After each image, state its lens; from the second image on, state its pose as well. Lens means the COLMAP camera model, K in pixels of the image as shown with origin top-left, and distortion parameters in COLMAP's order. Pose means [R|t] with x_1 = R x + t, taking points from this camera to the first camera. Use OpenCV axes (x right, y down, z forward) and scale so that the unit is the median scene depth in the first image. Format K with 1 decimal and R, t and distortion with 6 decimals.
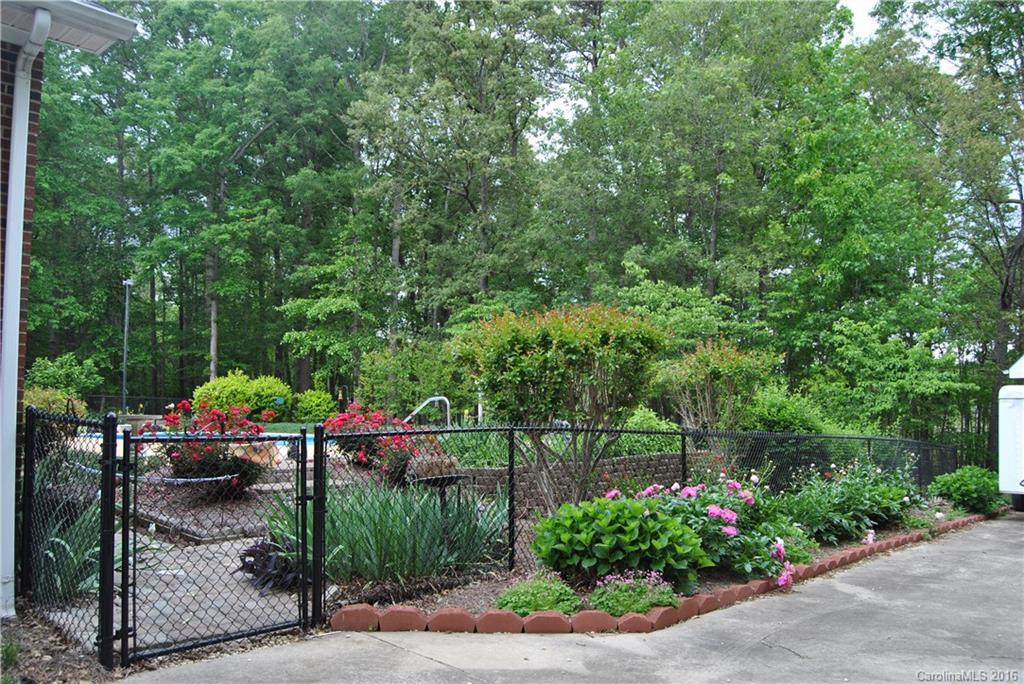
lens RADIAL K [[813.9, 0, 512.0], [0, 813.9, 342.0], [0, 0, 1]] dist [-0.091528, 0.037487]
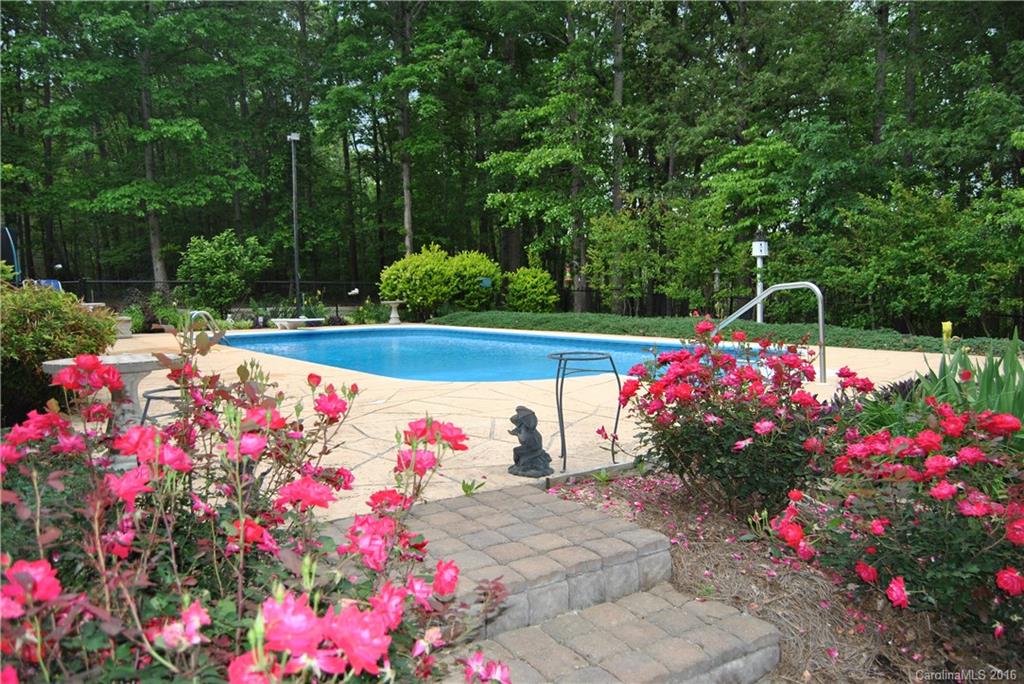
lens RADIAL K [[813.9, 0, 512.0], [0, 813.9, 342.0], [0, 0, 1]] dist [-0.091528, 0.037487]
pose [[0.969384, 0.004169, -0.245514, -0.063736], [0.033971, 0.987964, 0.150905, 0.010845], [0.243188, -0.154625, 0.957575, 0.221664]]
